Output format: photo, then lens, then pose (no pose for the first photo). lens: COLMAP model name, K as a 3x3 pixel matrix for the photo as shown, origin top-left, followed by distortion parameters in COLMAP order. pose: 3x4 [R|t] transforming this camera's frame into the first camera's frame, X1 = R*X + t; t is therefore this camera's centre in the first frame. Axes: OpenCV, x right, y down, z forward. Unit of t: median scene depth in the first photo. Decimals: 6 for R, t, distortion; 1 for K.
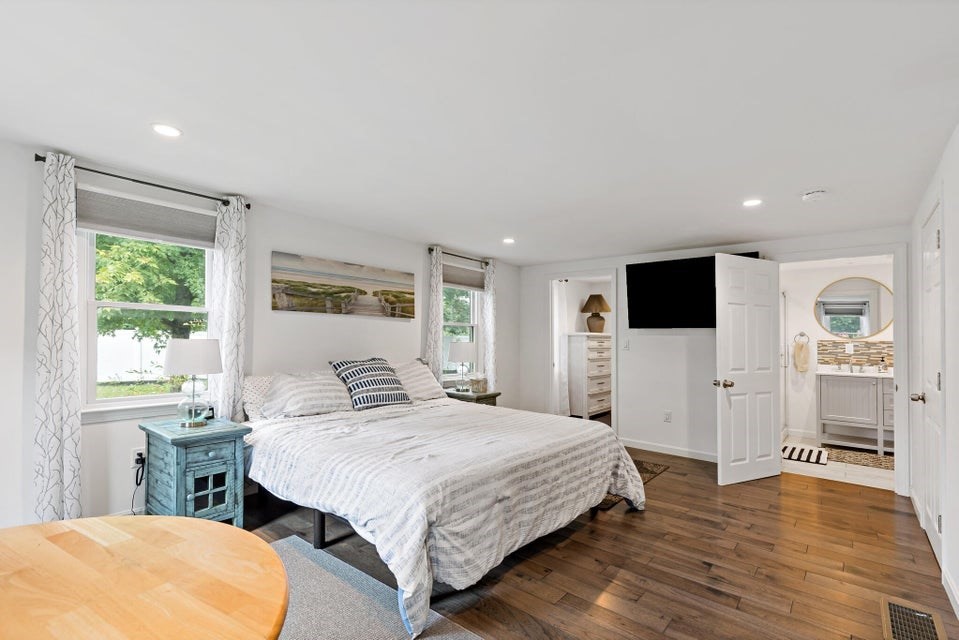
lens RADIAL K [[434.0, 0, 480.7], [0, 434.0, 332.0], [0, 0, 1]] dist [0.003494, -0.000717]
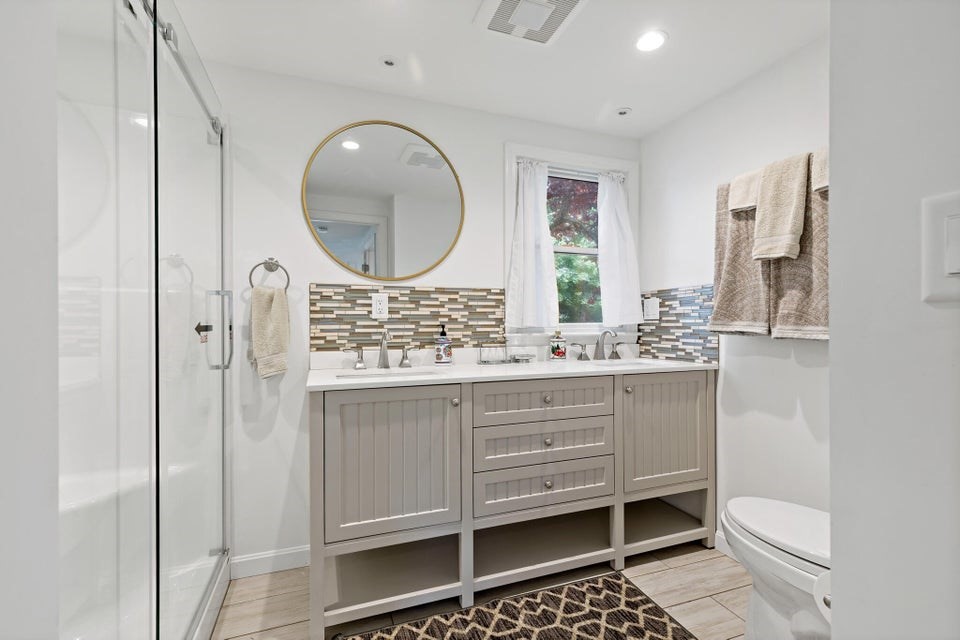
lens RADIAL K [[434.4, 0, 480.2], [0, 434.4, 322.4], [0, 0, 1]] dist [0.003494, -0.000717]
pose [[0.499223, -0.008090, 0.866436, 0.533884], [-0.000847, 0.999951, 0.009825, 0.046618], [-0.866473, -0.005638, 0.499191, 0.698417]]
